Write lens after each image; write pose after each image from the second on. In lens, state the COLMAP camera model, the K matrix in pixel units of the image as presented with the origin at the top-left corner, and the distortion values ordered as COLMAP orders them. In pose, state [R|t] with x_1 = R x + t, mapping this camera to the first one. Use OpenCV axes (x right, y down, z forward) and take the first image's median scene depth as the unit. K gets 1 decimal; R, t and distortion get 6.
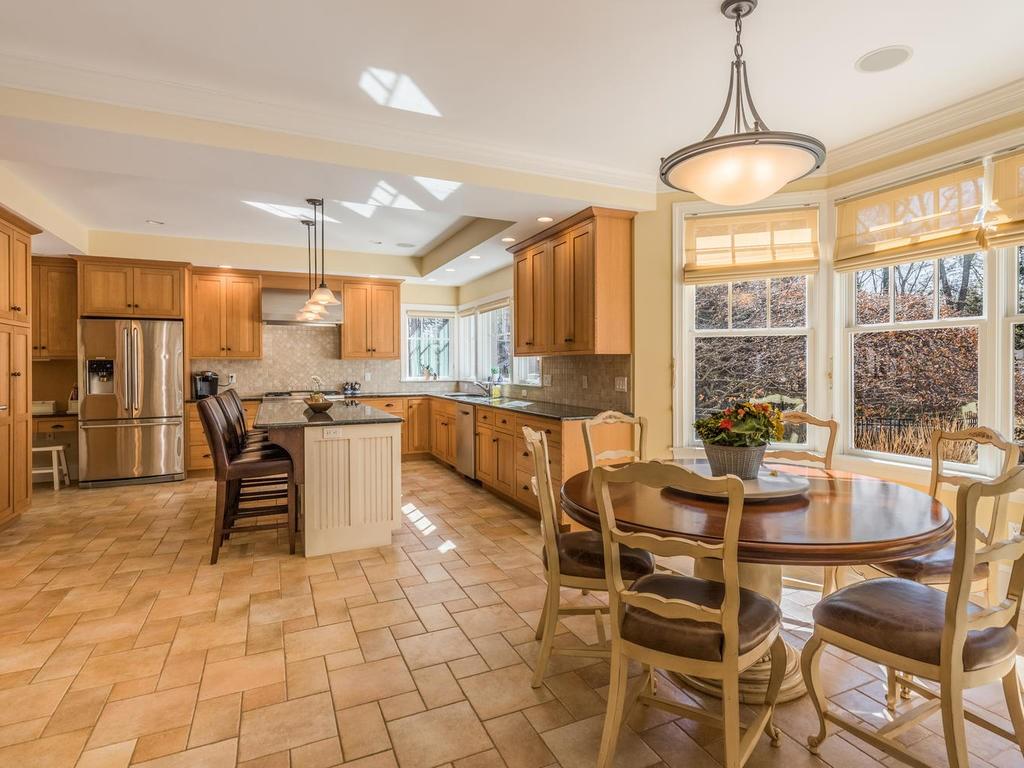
lens RADIAL K [[570.9, 0, 561.6], [0, 570.9, 363.5], [0, 0, 1]] dist [0.000106, -0.000487]
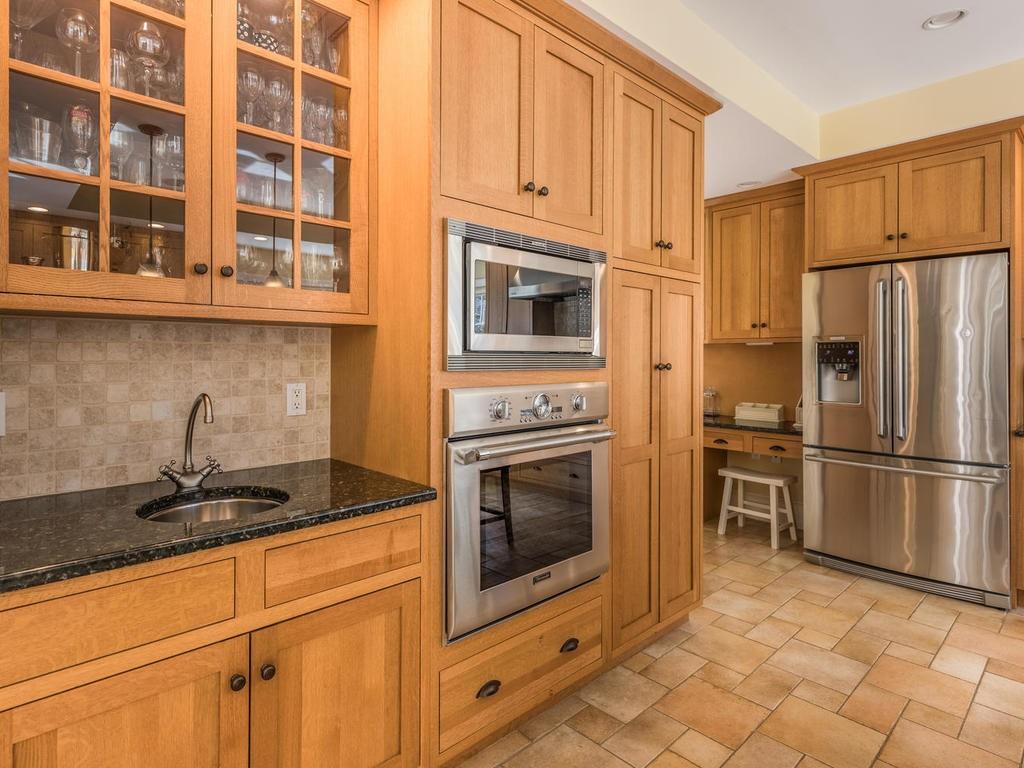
lens RADIAL K [[555.1, 0, 479.2], [0, 555.1, 361.9], [0, 0, 1]] dist [0.005442, 0.000346]
pose [[0.249879, 0.012587, -0.968195, -0.341685], [0.003277, 0.999899, 0.013845, 0.004491], [0.968272, -0.006633, 0.249812, 0.487401]]
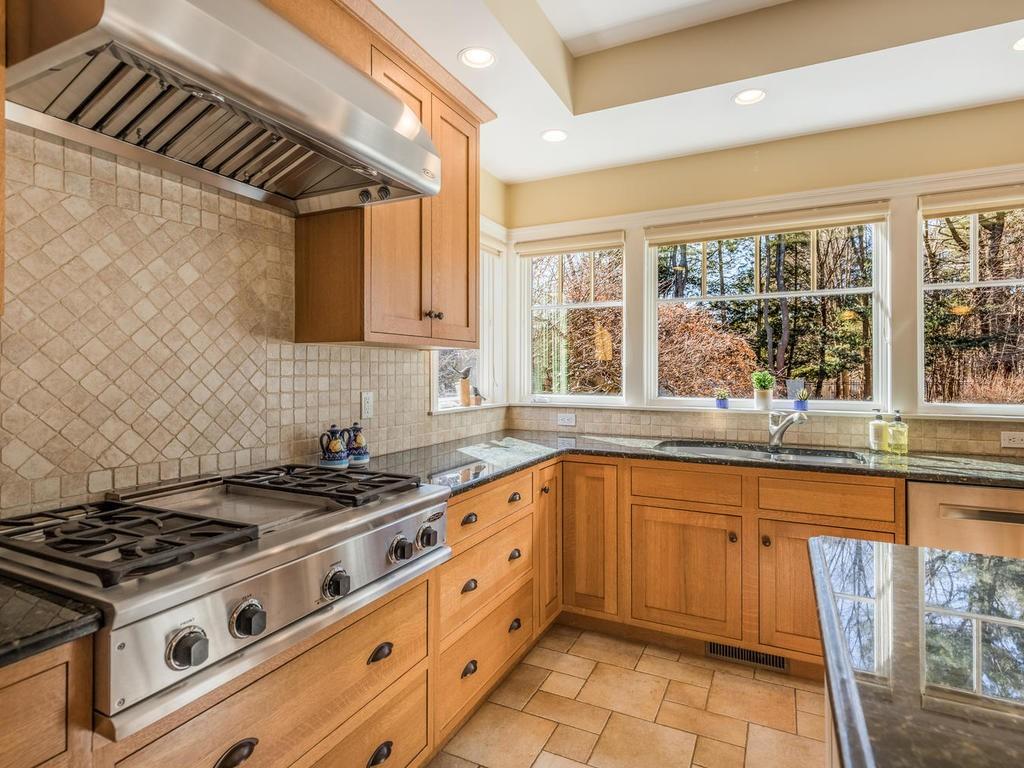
lens RADIAL K [[541.9, 0, 515.4], [0, 541.9, 373.8], [0, 0, 1]] dist [0.001097, 0.000139]
pose [[0.797578, 0.004268, 0.603200, -0.551704], [-0.007019, 0.999973, 0.002205, 0.007263], [-0.603174, -0.005993, 0.797587, 0.888273]]
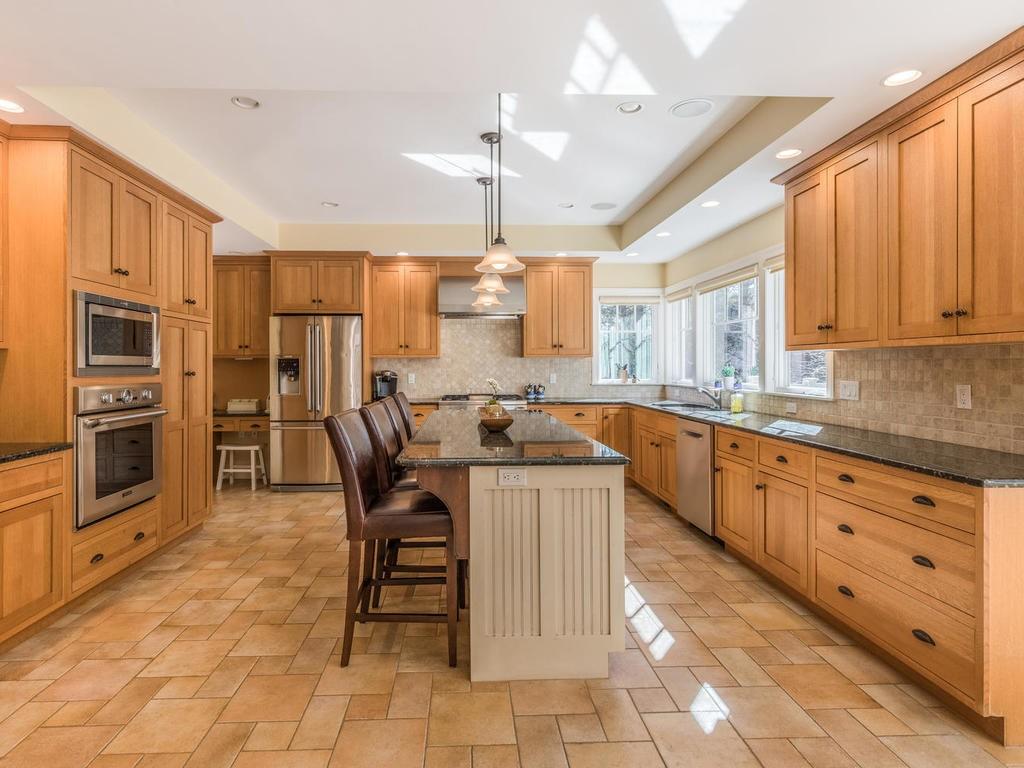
lens RADIAL K [[555.1, 0, 479.2], [0, 555.1, 361.9], [0, 0, 1]] dist [0.005442, 0.000346]
pose [[0.902641, -0.000554, -0.430395, -0.109630], [-0.000282, 0.999998, -0.001878, 0.001104], [0.430395, 0.001817, 0.902639, 0.276289]]
